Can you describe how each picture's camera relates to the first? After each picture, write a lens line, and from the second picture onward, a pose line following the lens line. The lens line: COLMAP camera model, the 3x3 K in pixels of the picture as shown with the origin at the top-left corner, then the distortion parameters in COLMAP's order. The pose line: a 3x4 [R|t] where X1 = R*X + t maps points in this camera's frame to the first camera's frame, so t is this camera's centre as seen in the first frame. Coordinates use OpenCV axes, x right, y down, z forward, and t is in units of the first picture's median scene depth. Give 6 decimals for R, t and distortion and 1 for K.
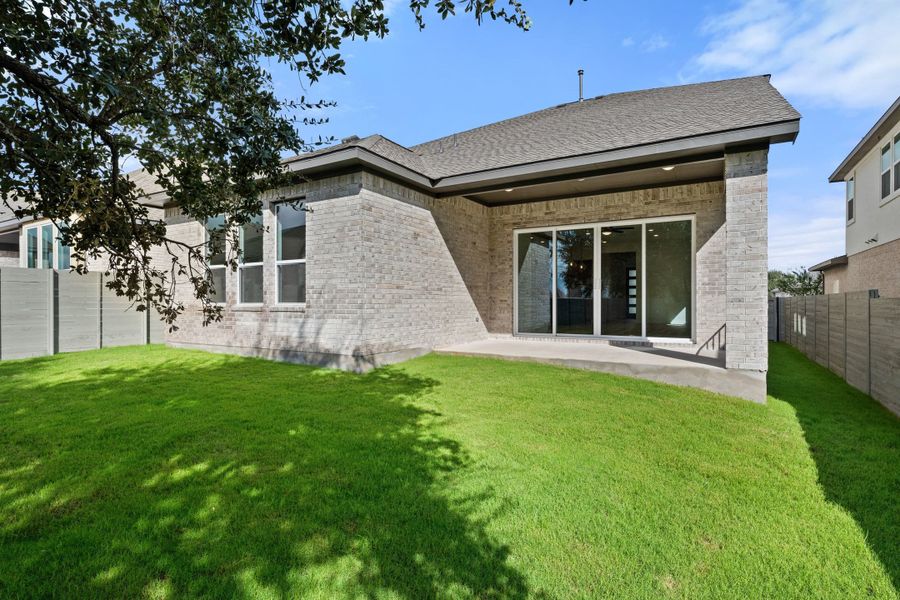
lens RADIAL K [[461.1, 0, 435.1], [0, 461.1, 304.2], [0, 0, 1]] dist [-0.001858, -0.000355]
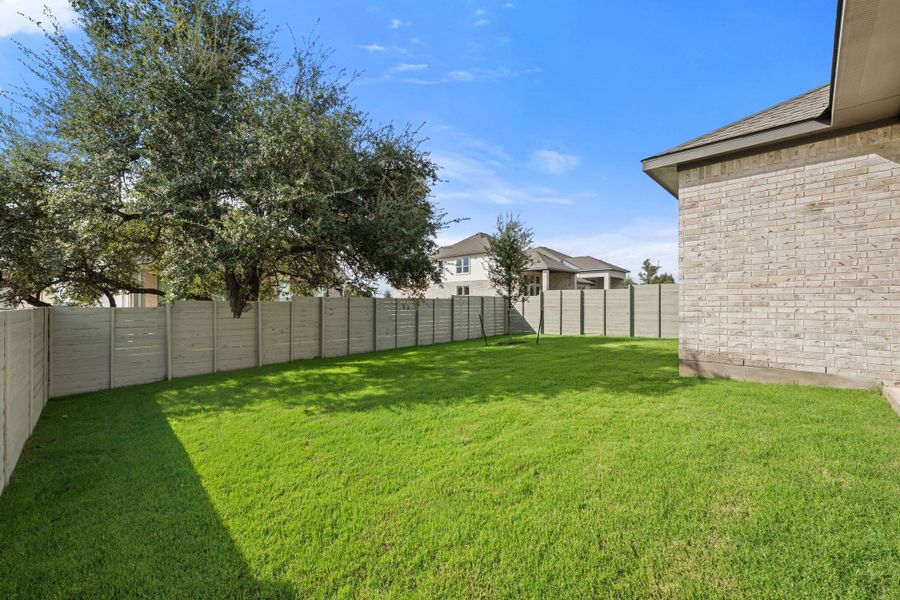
lens RADIAL K [[355.9, 0, 452.1], [0, 355.9, 303.0], [0, 0, 1]] dist [0.000564, 0.000574]
pose [[-0.223349, -0.001188, -0.974738, 0.627602], [-0.004944, 0.999988, -0.000086, -0.004939], [0.974726, 0.004800, -0.223352, 0.632166]]
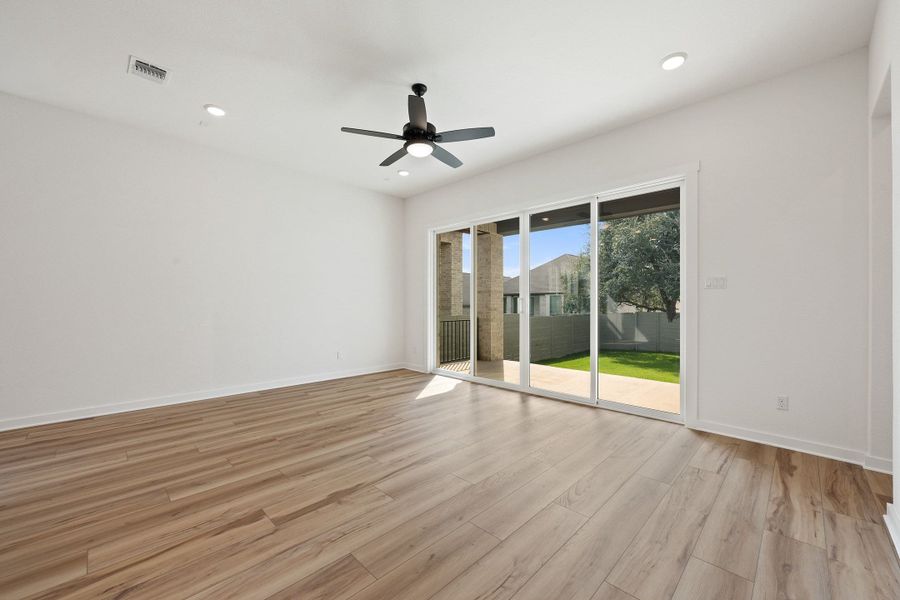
lens RADIAL K [[355.9, 0, 448.0], [0, 355.9, 299.8], [0, 0, 1]] dist [0.000564, 0.000574]
pose [[-0.975399, 0.000356, 0.220445, 0.434593], [-0.001556, 0.999963, -0.008497, -0.057750], [-0.220440, -0.008631, -0.975362, 1.862686]]
